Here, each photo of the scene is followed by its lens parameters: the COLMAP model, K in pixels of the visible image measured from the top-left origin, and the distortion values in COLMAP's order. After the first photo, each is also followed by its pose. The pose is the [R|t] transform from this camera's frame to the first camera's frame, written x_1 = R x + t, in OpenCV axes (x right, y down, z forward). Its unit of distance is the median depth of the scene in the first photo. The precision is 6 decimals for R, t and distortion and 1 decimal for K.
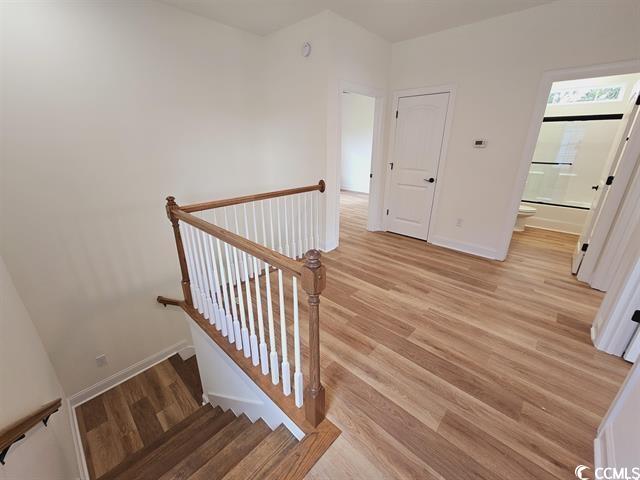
lens RADIAL K [[262.6, 0, 321.2], [0, 262.6, 243.5], [0, 0, 1]] dist [0.000053, 0.000118]
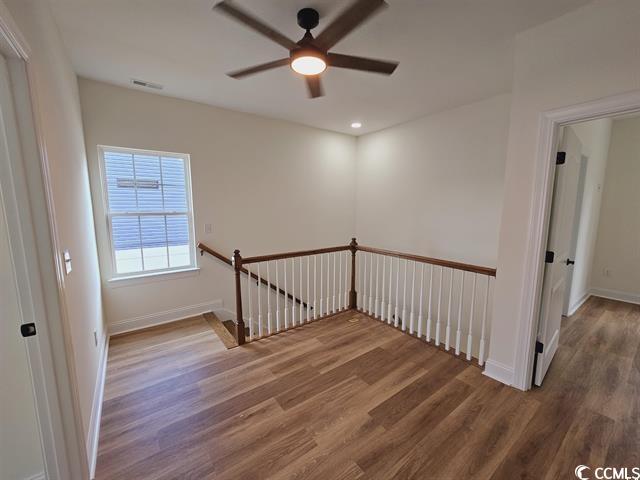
lens RADIAL K [[262.6, 0, 322.3], [0, 262.6, 241.0], [0, 0, 1]] dist [0.000053, 0.000118]
pose [[-0.181285, 0.132274, -0.974494, 0.951638], [-0.355099, 0.915256, 0.190292, -0.346796], [0.917083, 0.380539, -0.118952, 0.856617]]
